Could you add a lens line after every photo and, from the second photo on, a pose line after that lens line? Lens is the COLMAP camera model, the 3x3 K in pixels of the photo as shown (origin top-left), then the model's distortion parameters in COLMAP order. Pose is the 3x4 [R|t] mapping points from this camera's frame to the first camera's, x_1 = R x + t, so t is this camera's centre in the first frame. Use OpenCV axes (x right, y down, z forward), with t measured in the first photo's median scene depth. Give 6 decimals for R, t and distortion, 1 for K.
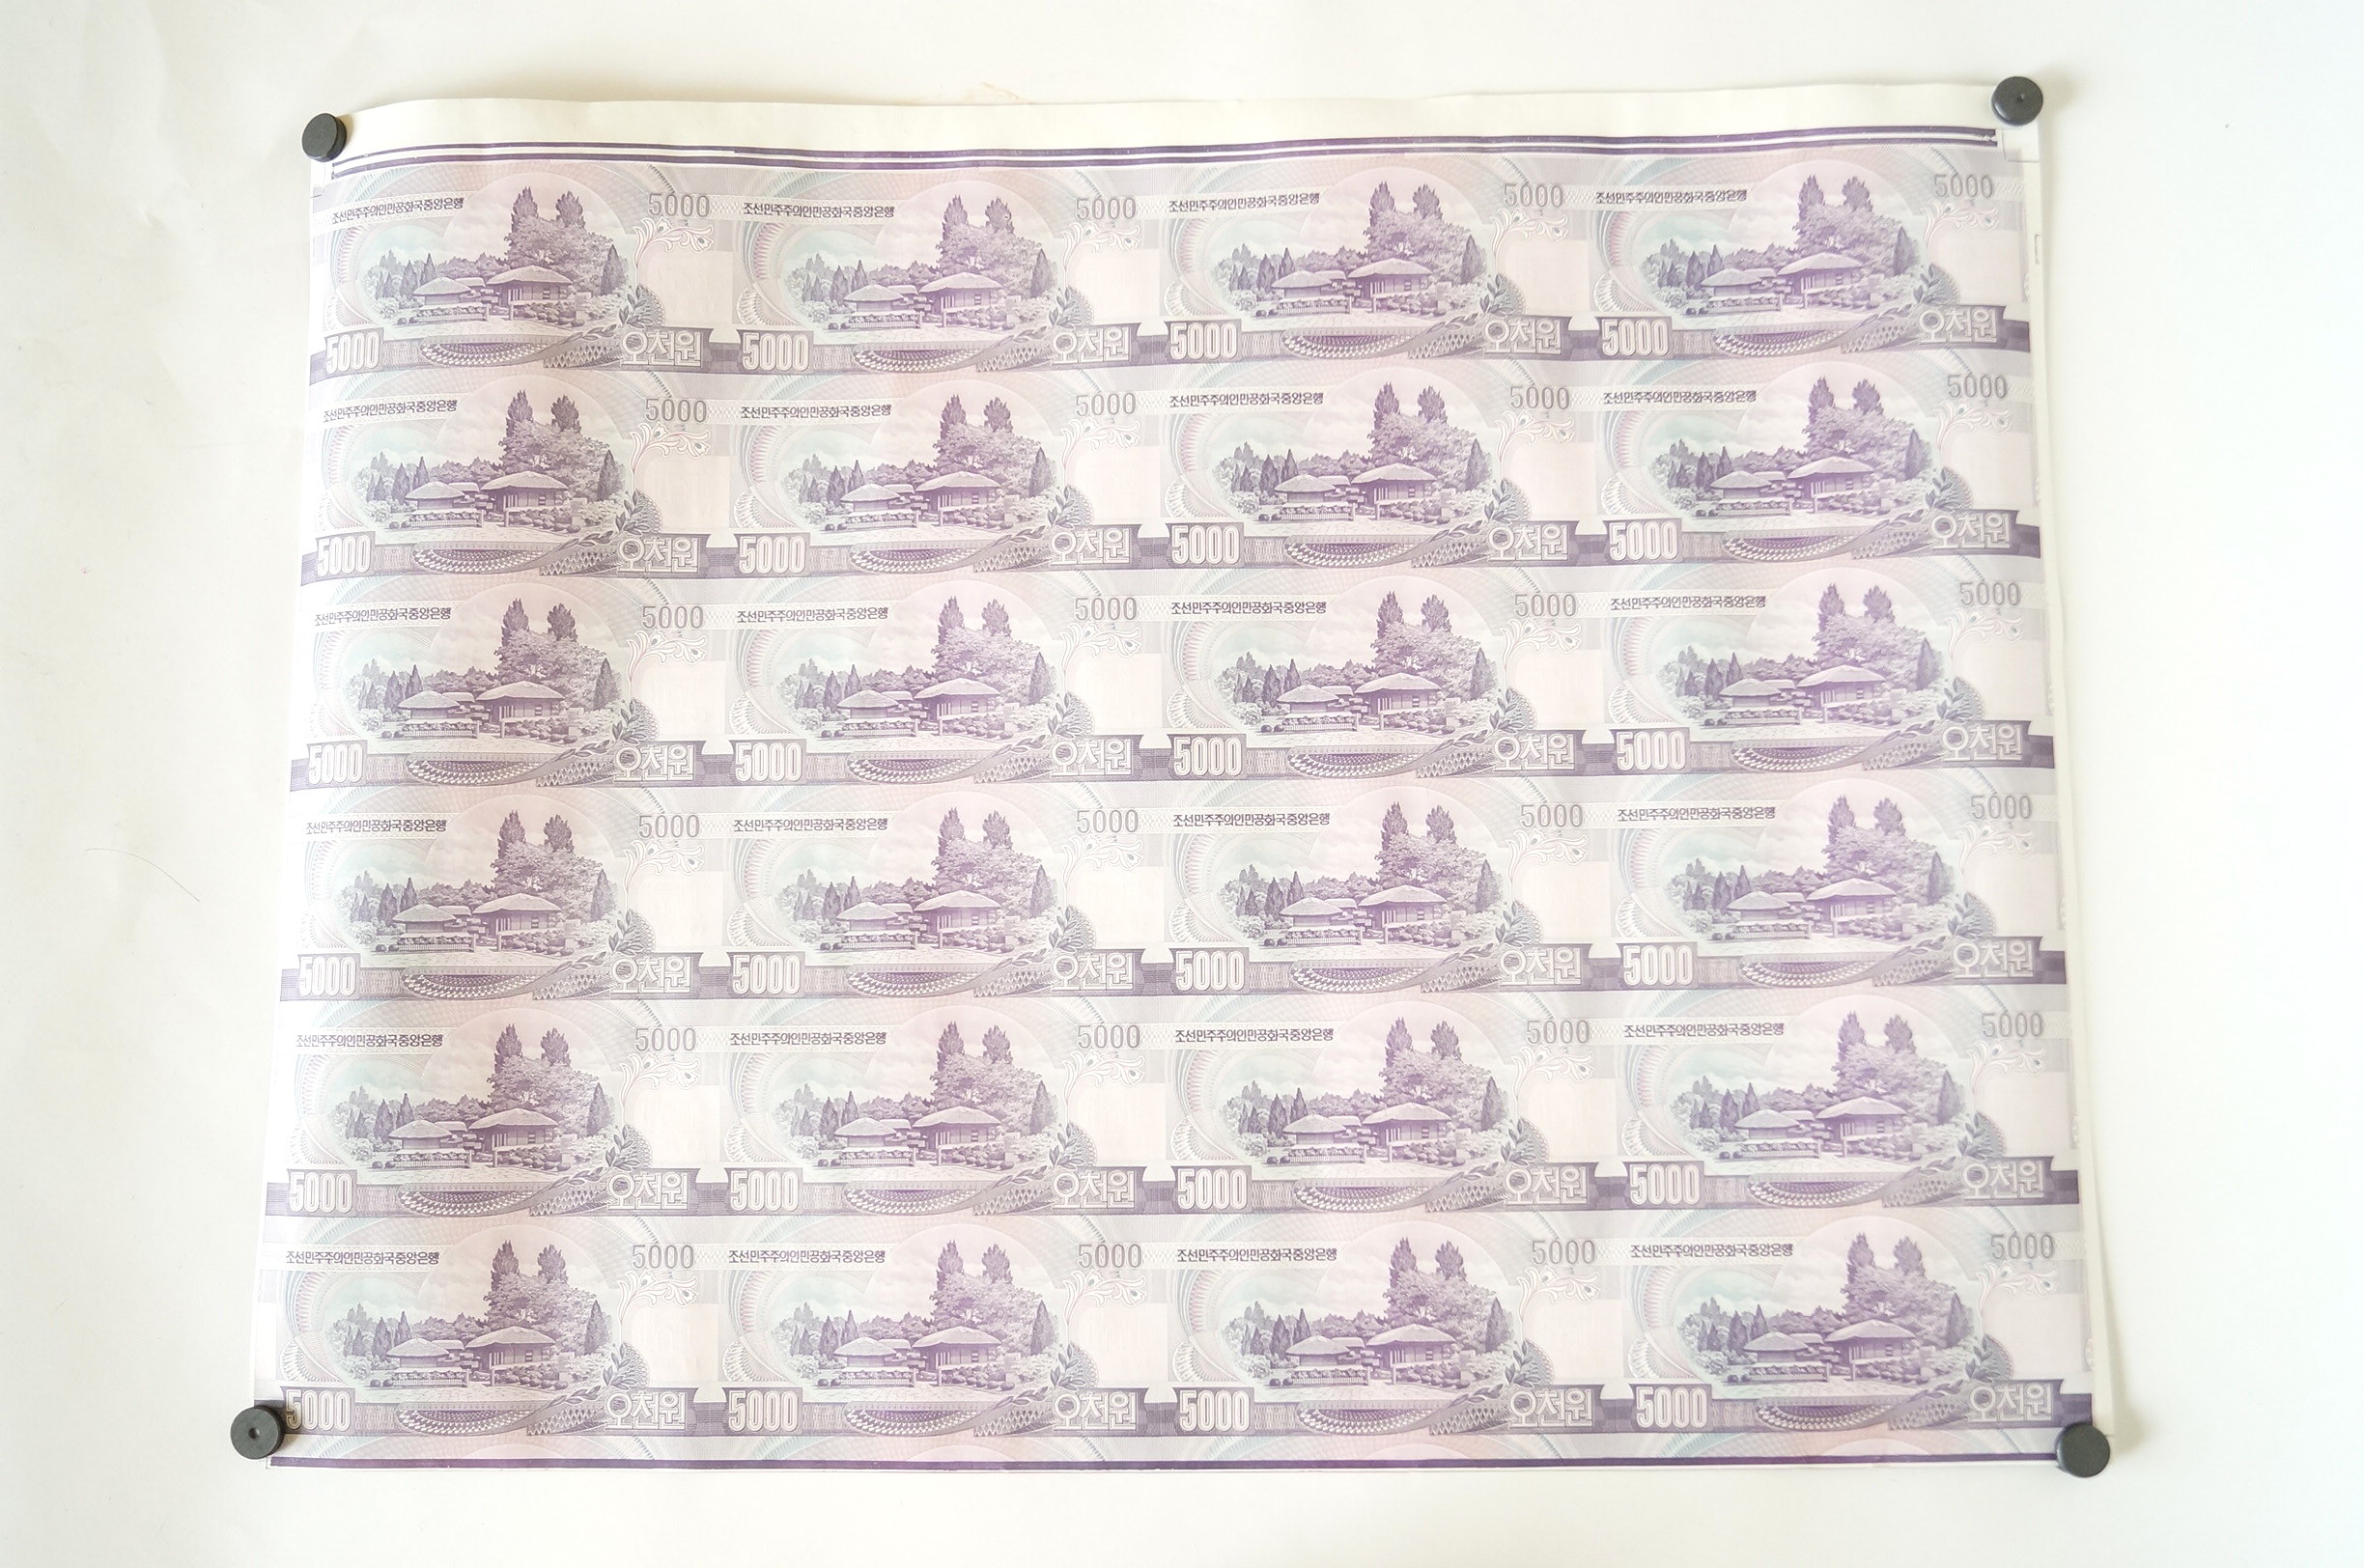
lens RADIAL K [[2241.2, 0, 1173.1], [0, 2241.2, 784.8], [0, 0, 1]] dist [-0.059587, 0.000000]
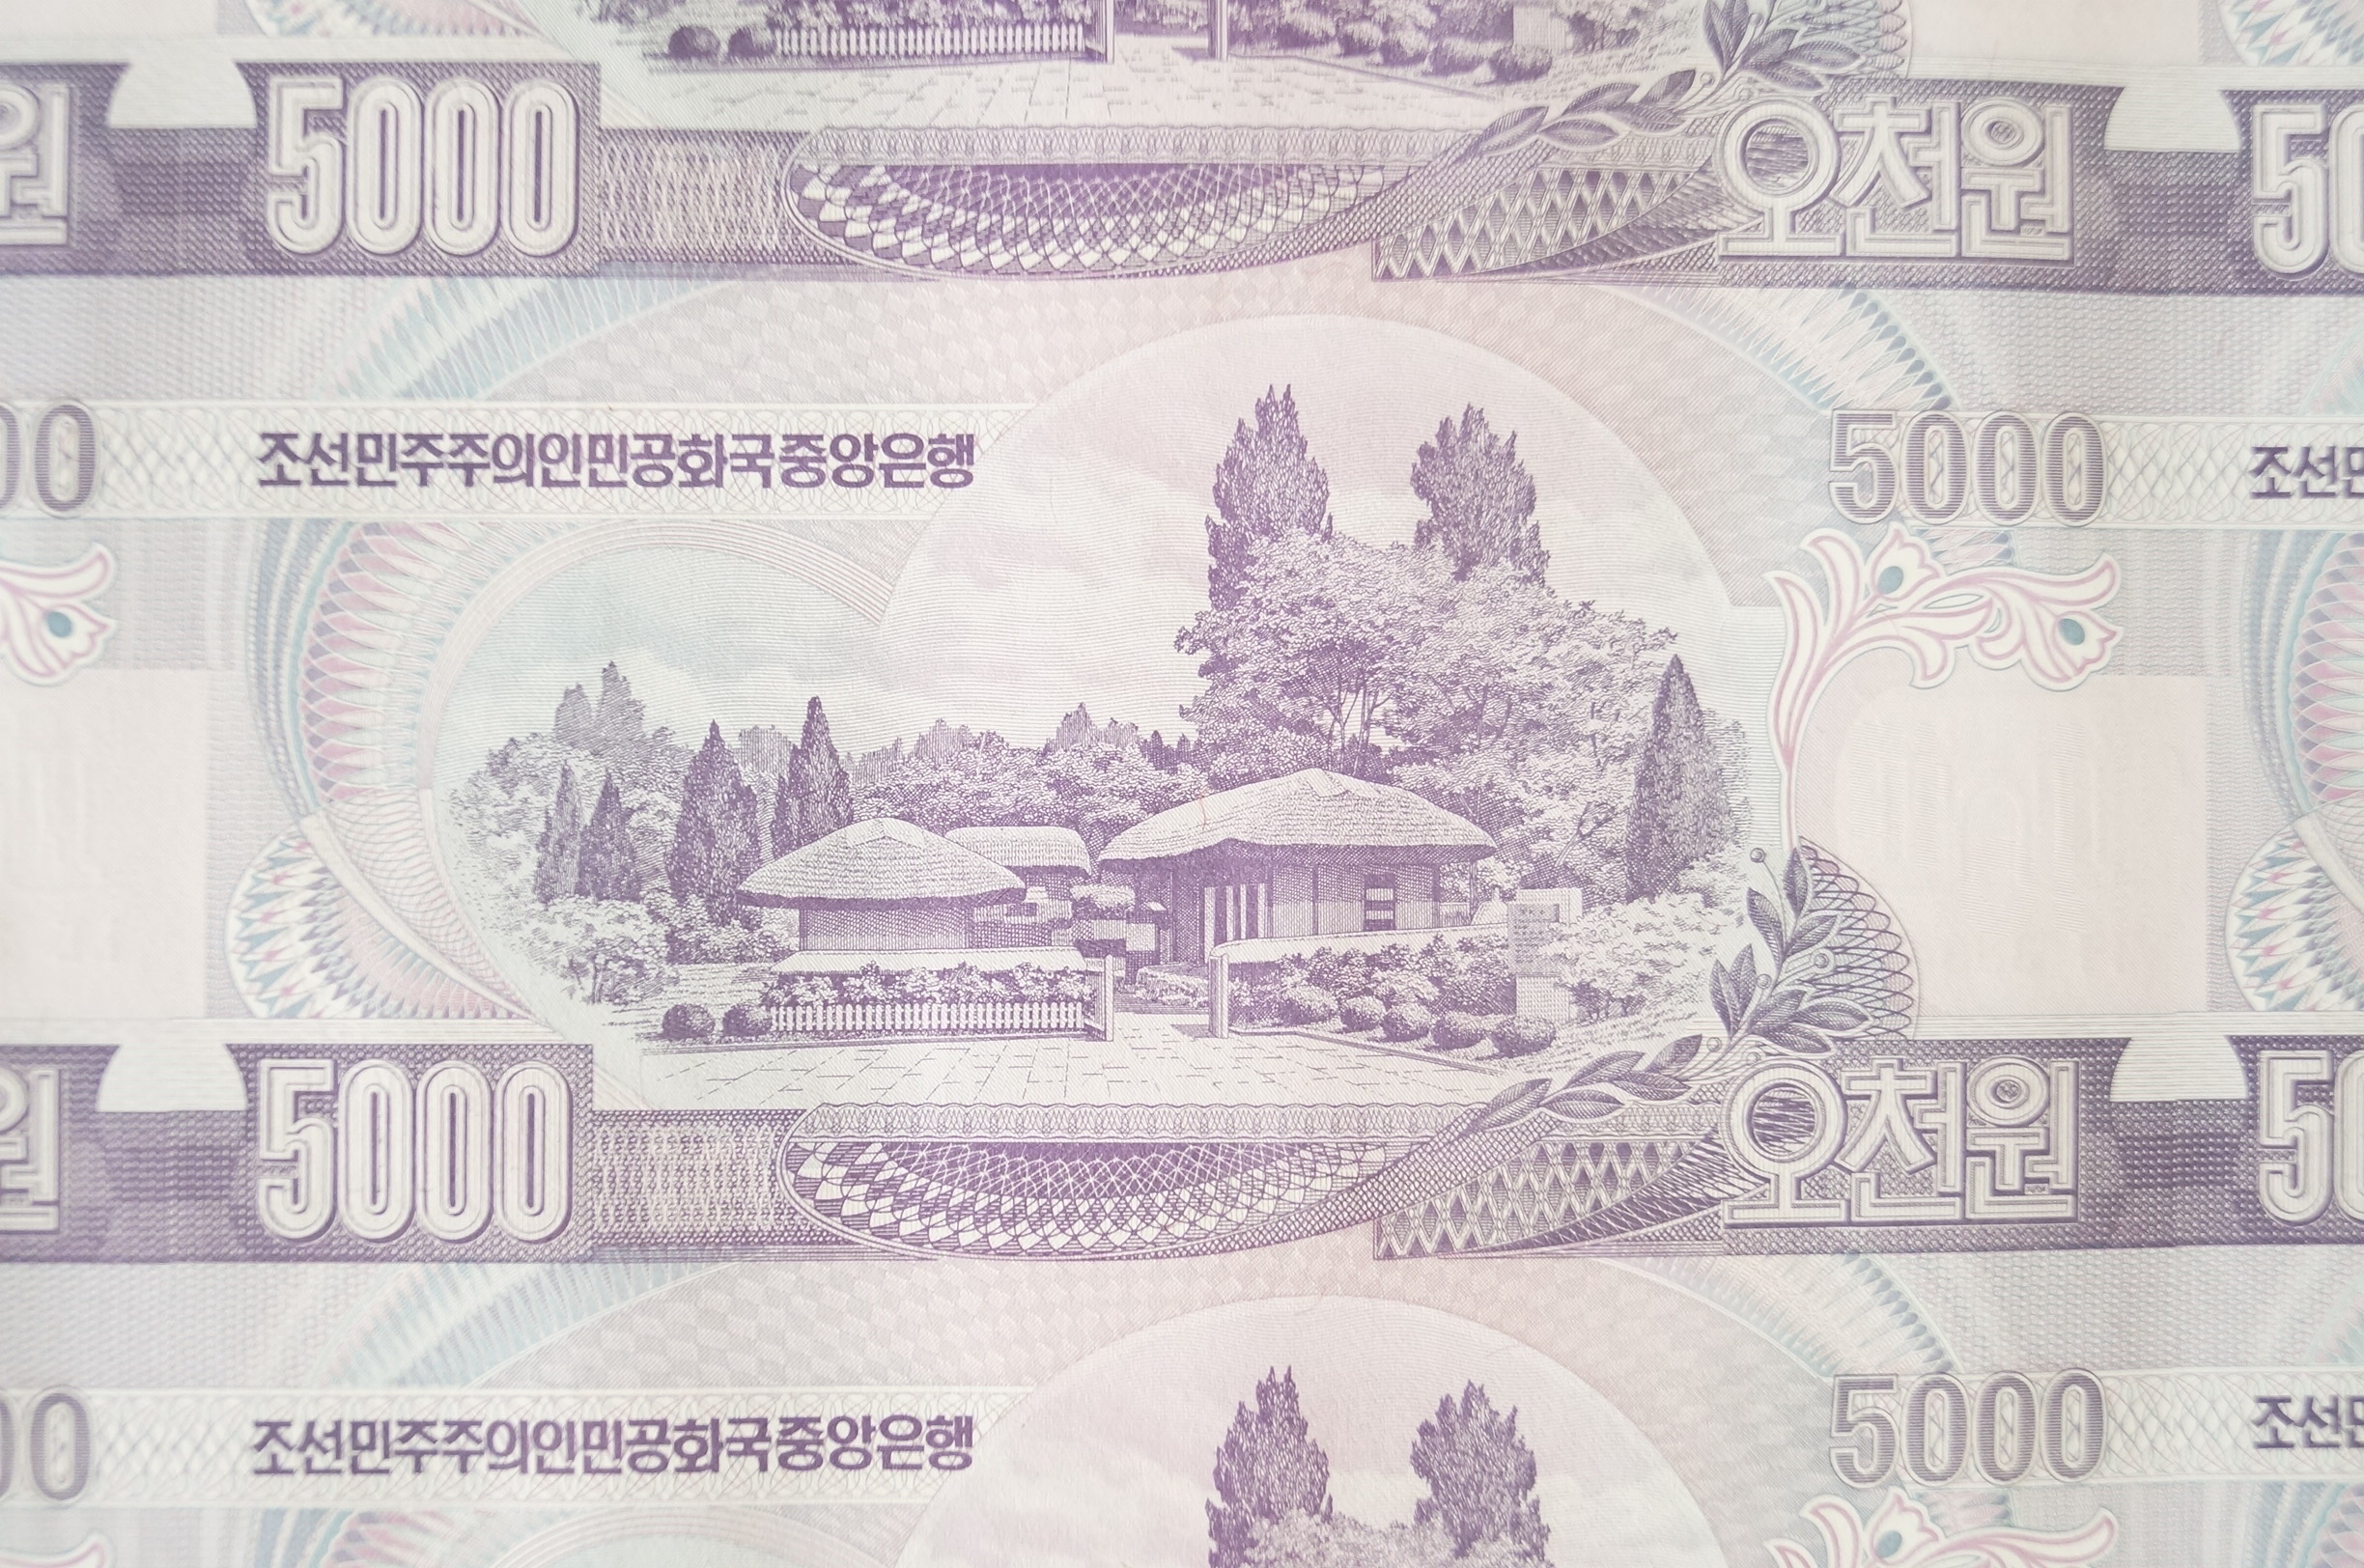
lens RADIAL K [[3058.4, 0, 1171.9], [0, 3058.4, 783.8], [0, 0, 1]] dist [-0.079810, 0.000000]
pose [[0.996966, 0.010989, 0.077064, 0.068402], [-0.017298, 0.996507, 0.081695, 0.118952], [-0.075897, -0.082780, 0.993674, 0.698892]]
